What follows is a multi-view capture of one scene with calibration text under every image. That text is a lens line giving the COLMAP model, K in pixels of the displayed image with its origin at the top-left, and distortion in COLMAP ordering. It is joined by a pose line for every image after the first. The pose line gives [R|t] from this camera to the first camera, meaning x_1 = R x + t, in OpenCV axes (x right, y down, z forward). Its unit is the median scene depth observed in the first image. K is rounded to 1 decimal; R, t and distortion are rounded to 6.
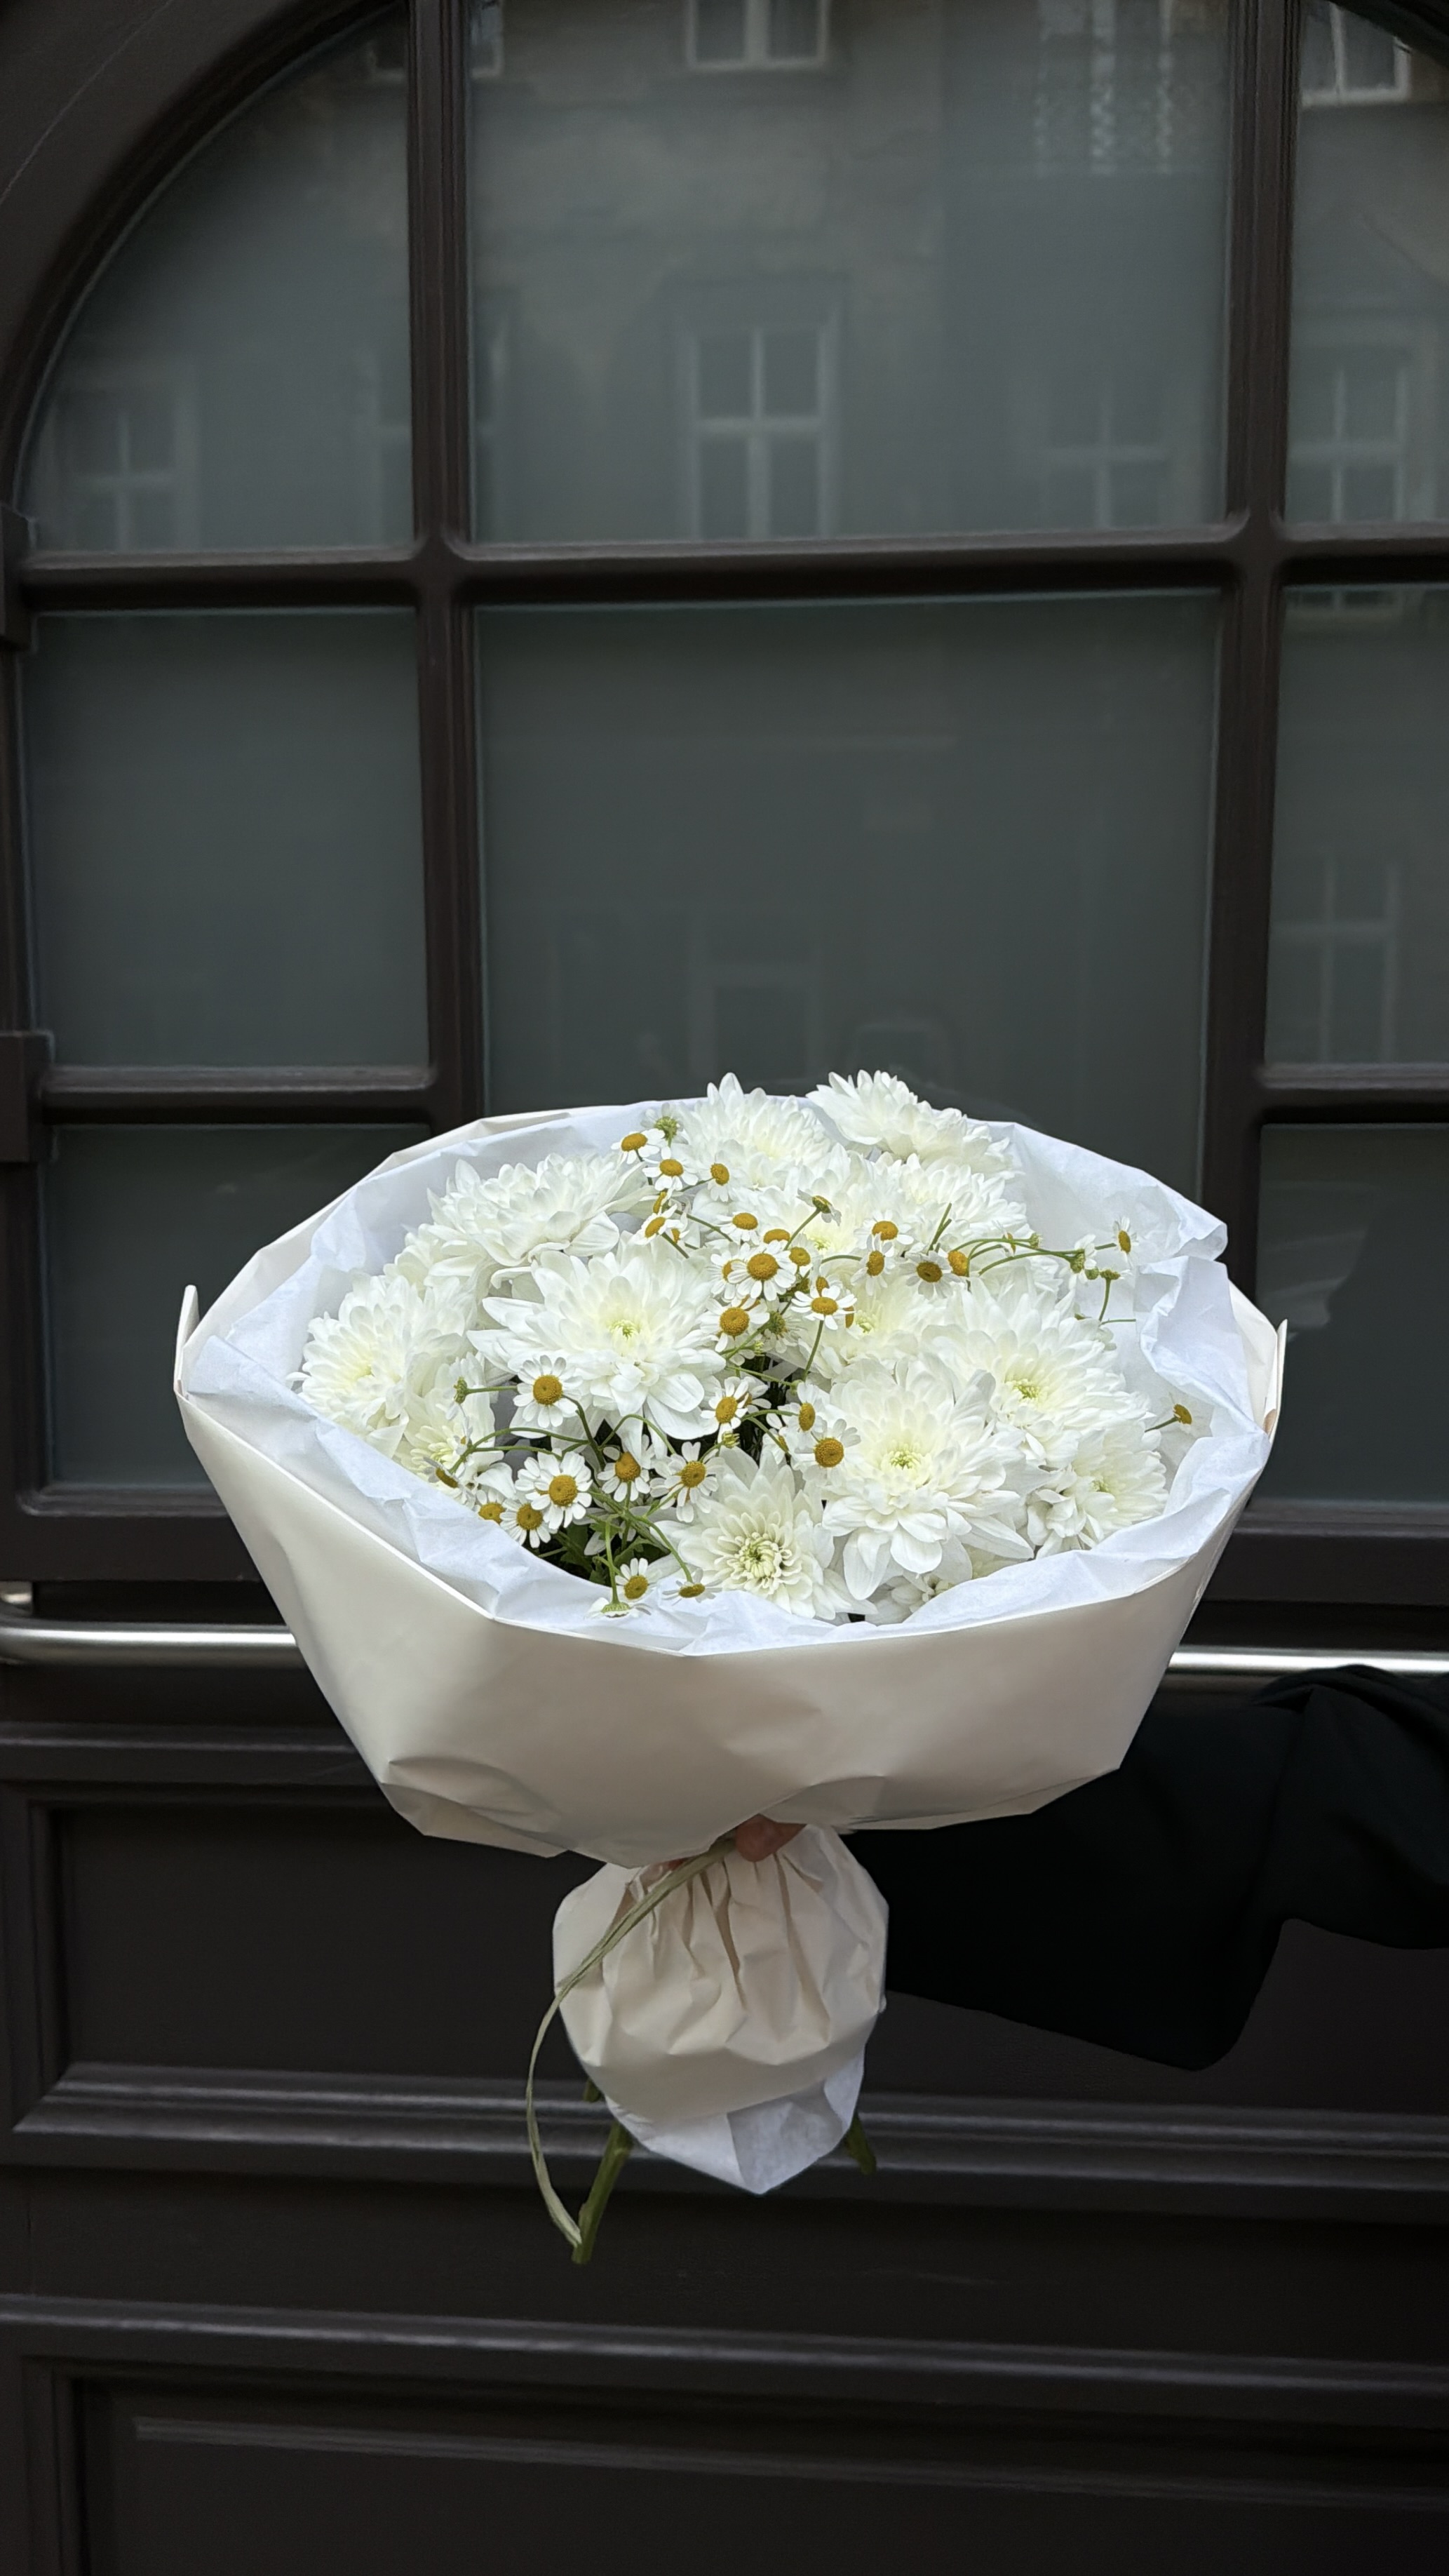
lens RADIAL K [[2190.8, 0, 723.6], [0, 2190.8, 1350.5], [0, 0, 1]] dist [0.037606, -0.110784]
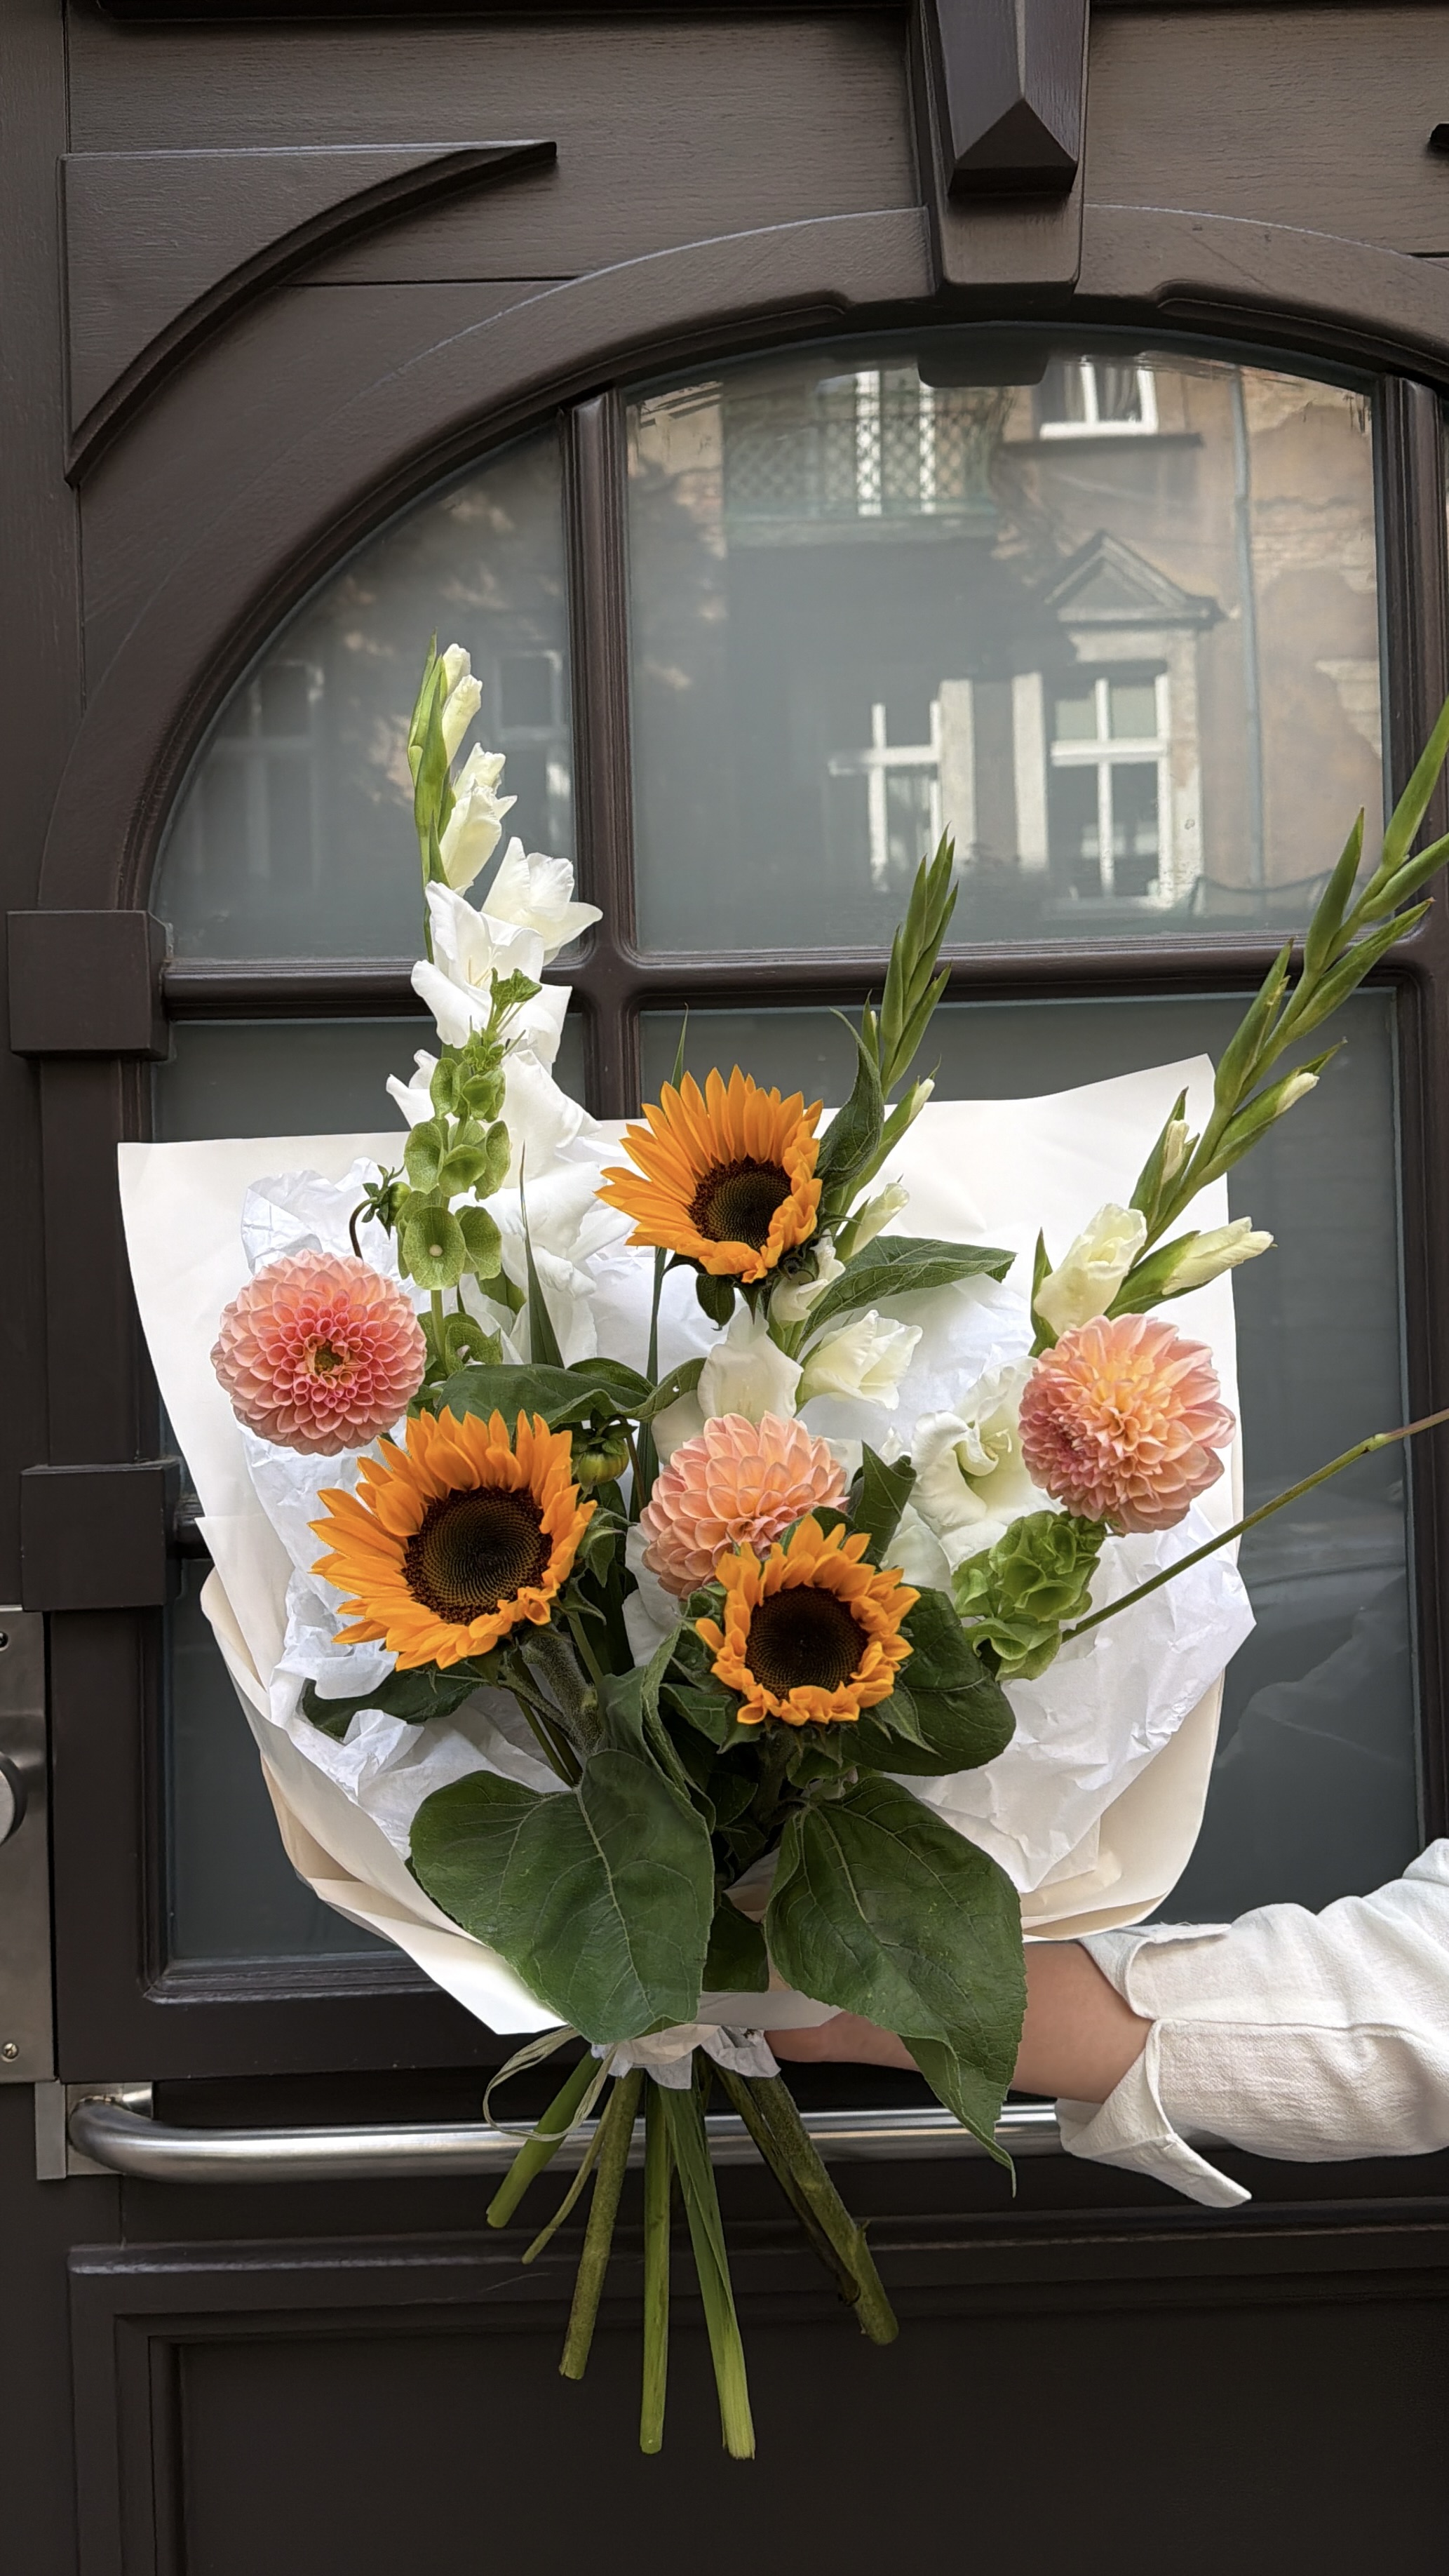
lens RADIAL K [[2190.8, 0, 730.0], [0, 2190.8, 1275.1], [0, 0, 1]] dist [0.037606, -0.110784]
pose [[0.994402, -0.025913, 0.102438, -0.164957], [0.040869, 0.988334, -0.146719, -0.074760], [-0.097441, 0.150085, 0.983860, 0.056266]]
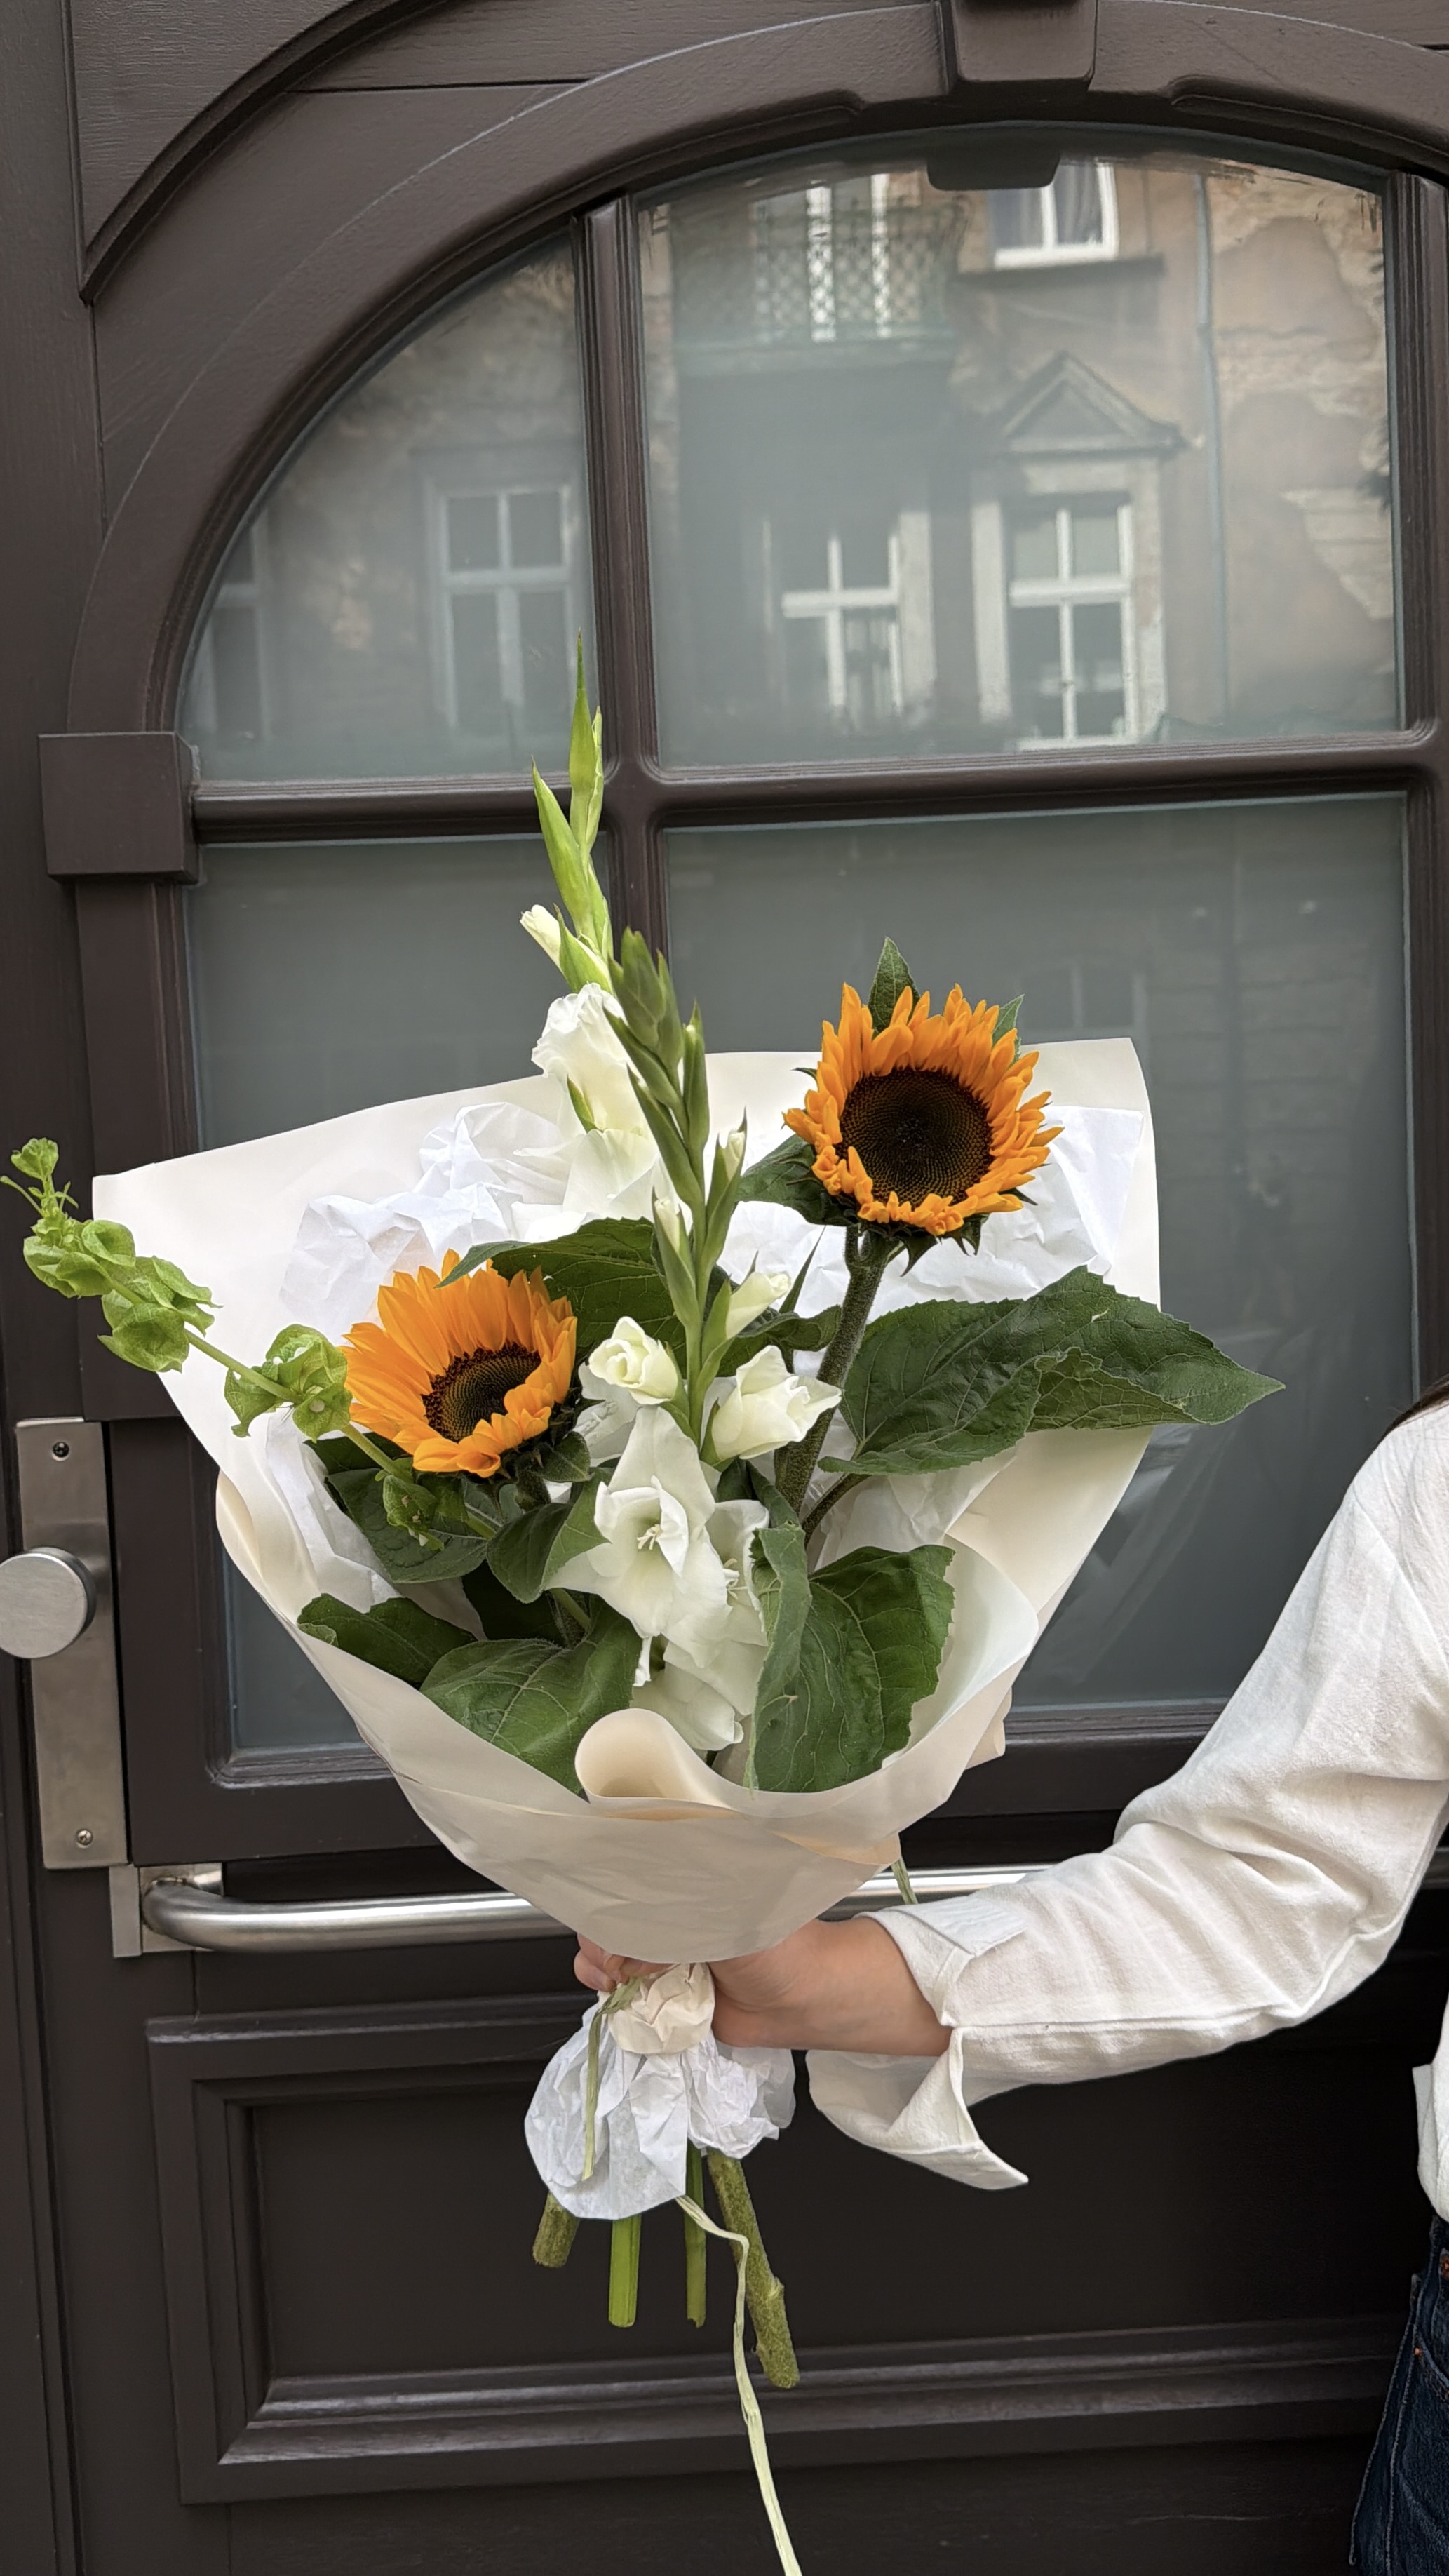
lens RADIAL K [[2190.8, 0, 712.1], [0, 2190.8, 1302.1], [0, 0, 1]] dist [0.037606, -0.110784]
pose [[0.992711, -0.051027, 0.109184, -0.196643], [0.058858, 0.995827, -0.069742, -0.053089], [-0.105169, 0.075660, 0.991572, 0.034805]]
